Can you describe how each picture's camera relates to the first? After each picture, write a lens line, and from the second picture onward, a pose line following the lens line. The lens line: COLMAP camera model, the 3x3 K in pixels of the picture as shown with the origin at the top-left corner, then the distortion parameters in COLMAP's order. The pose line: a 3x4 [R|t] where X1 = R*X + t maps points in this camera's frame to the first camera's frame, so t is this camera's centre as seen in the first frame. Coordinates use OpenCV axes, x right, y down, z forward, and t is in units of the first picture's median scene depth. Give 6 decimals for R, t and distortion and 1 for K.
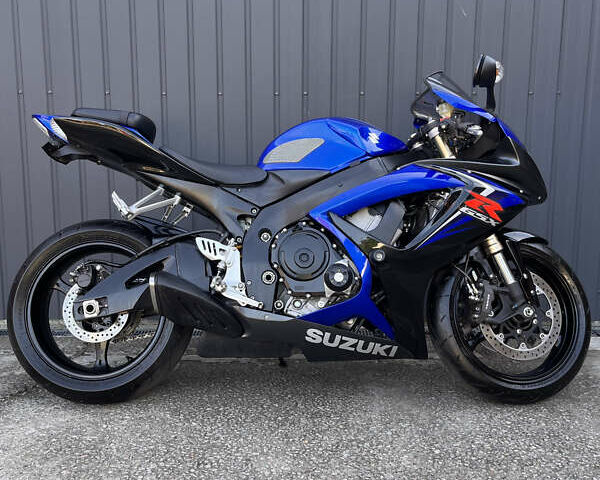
lens RADIAL K [[585.0, 0, 301.7], [0, 585.0, 236.4], [0, 0, 1]] dist [0.012849, 0.000000]
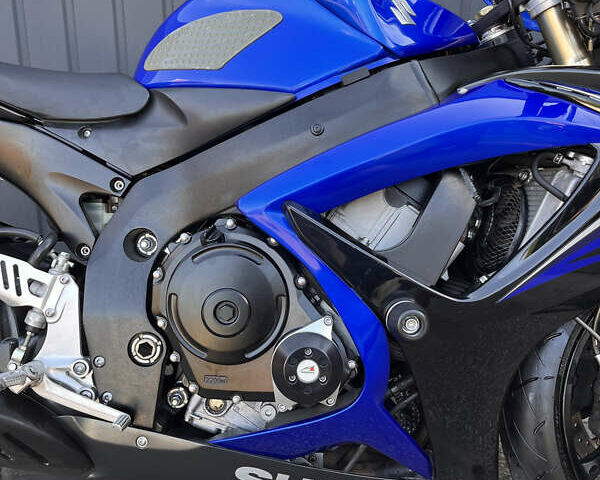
lens RADIAL K [[585.0, 0, 299.5], [0, 585.0, 239.0], [0, 0, 1]] dist [0.012849, 0.000000]
pose [[0.999842, 0.011632, 0.013420, 0.048231], [-0.013726, 0.985627, 0.168378, -0.081384], [-0.011268, -0.168536, 0.985631, 0.585755]]
